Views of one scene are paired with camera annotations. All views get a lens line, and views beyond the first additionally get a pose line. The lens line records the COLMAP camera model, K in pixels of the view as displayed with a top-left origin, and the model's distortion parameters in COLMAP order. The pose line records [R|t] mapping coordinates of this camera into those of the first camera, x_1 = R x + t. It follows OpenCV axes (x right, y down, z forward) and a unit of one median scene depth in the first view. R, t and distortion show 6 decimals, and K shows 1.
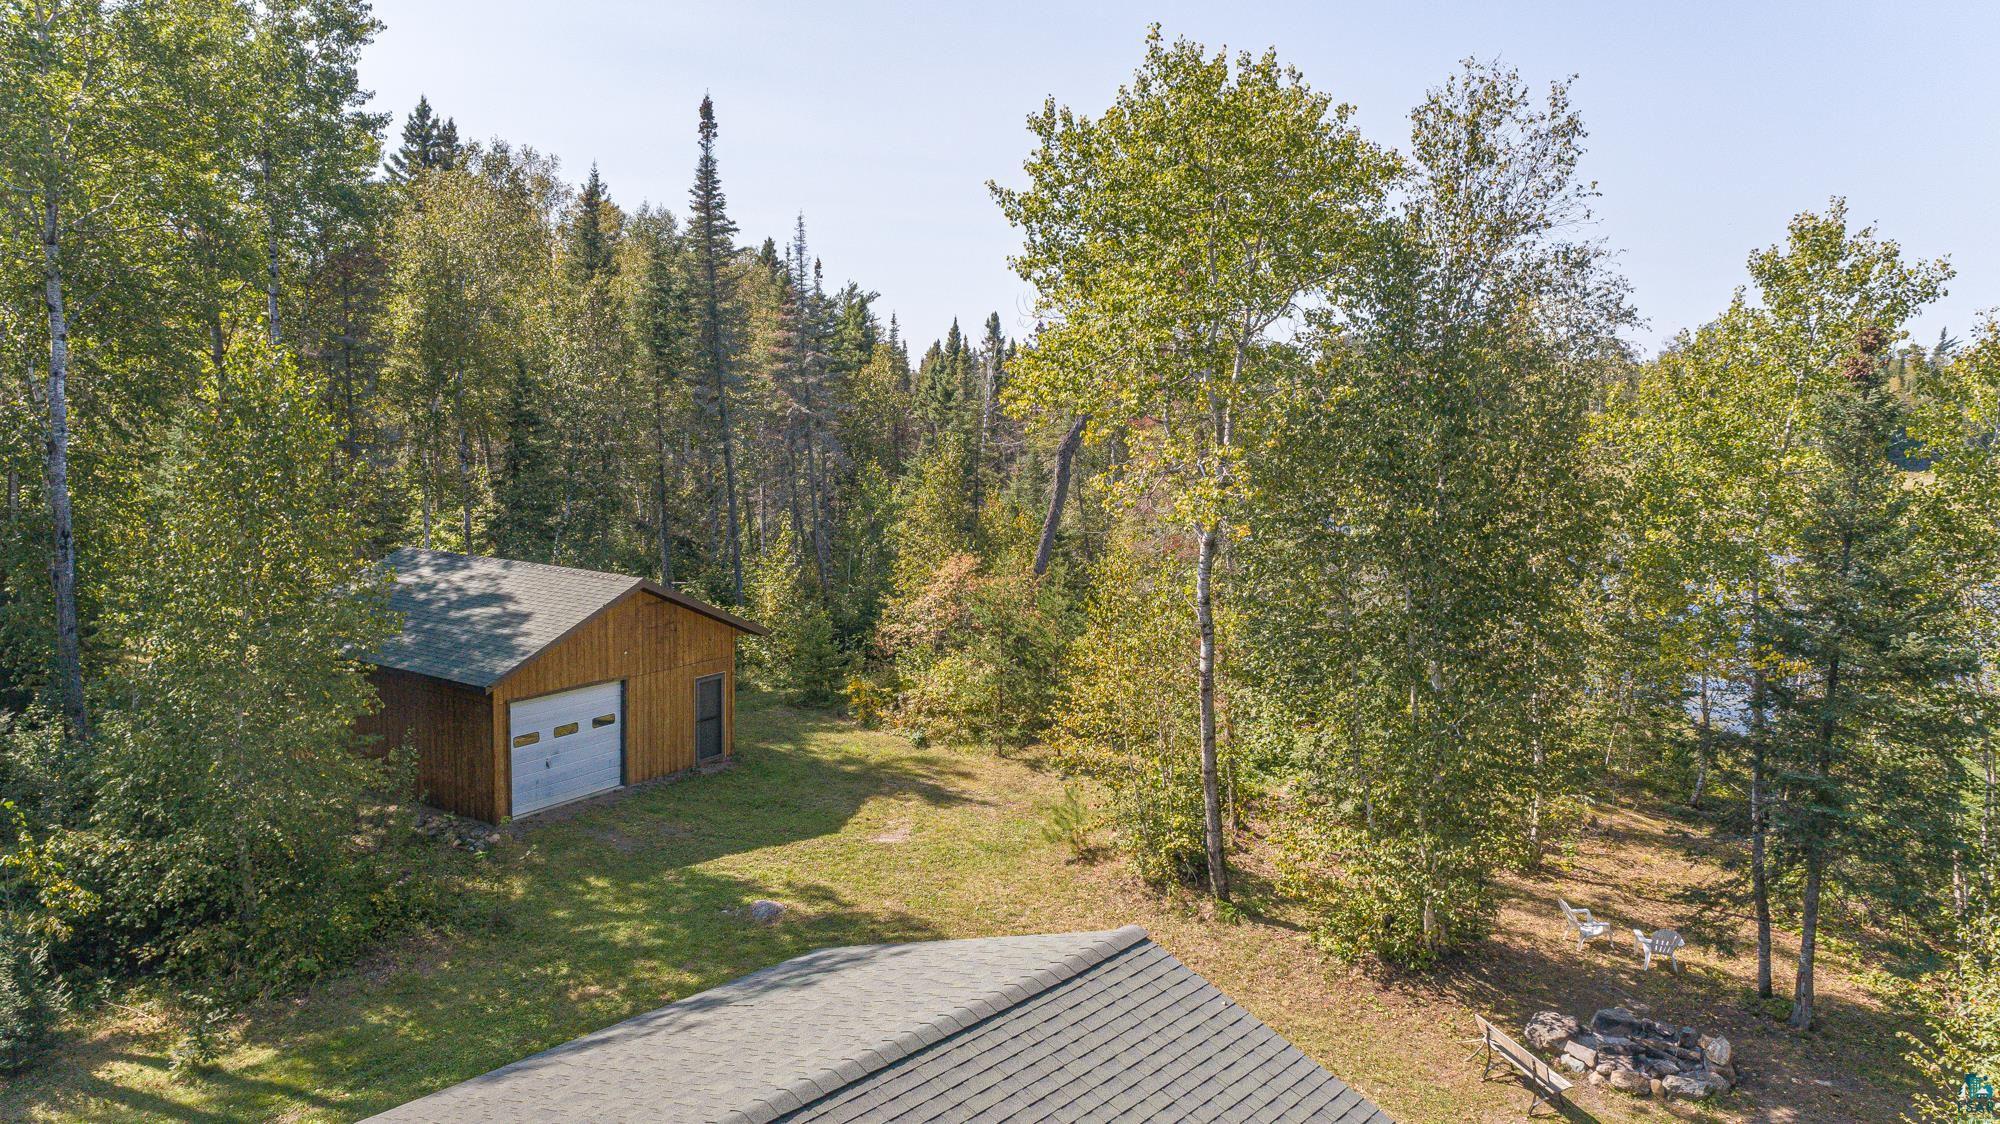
lens RADIAL K [[1375.4, 0, 998.8], [0, 1375.4, 558.1], [0, 0, 1]] dist [0.025276, 0.012145]
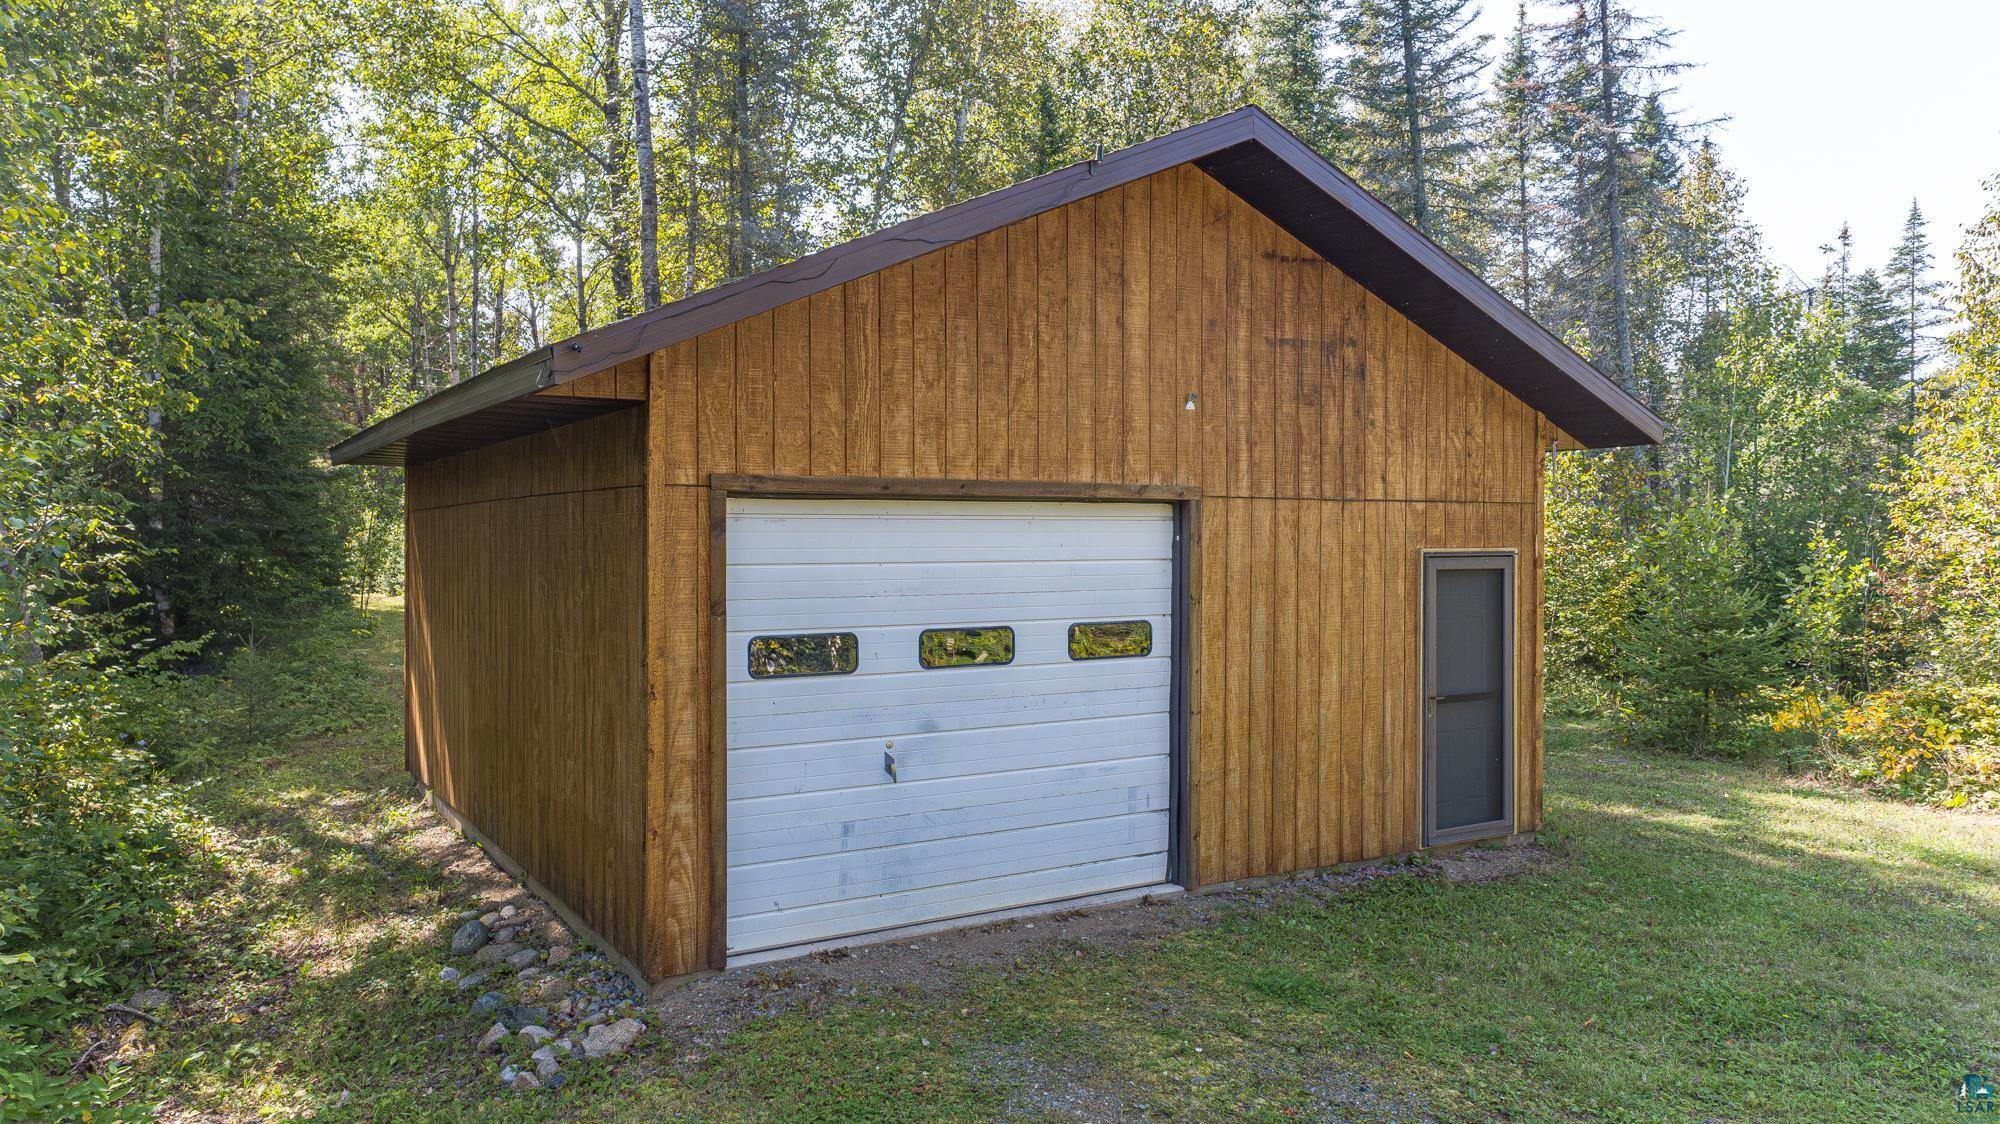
lens RADIAL K [[1375.4, 0, 1012.0], [0, 1375.4, 561.8], [0, 0, 1]] dist [0.025276, 0.012145]
pose [[0.899625, -0.009382, -0.436562, -0.182709], [-0.033988, 0.995232, -0.091427, 0.128879], [0.435338, 0.097088, 0.895017, 0.741407]]
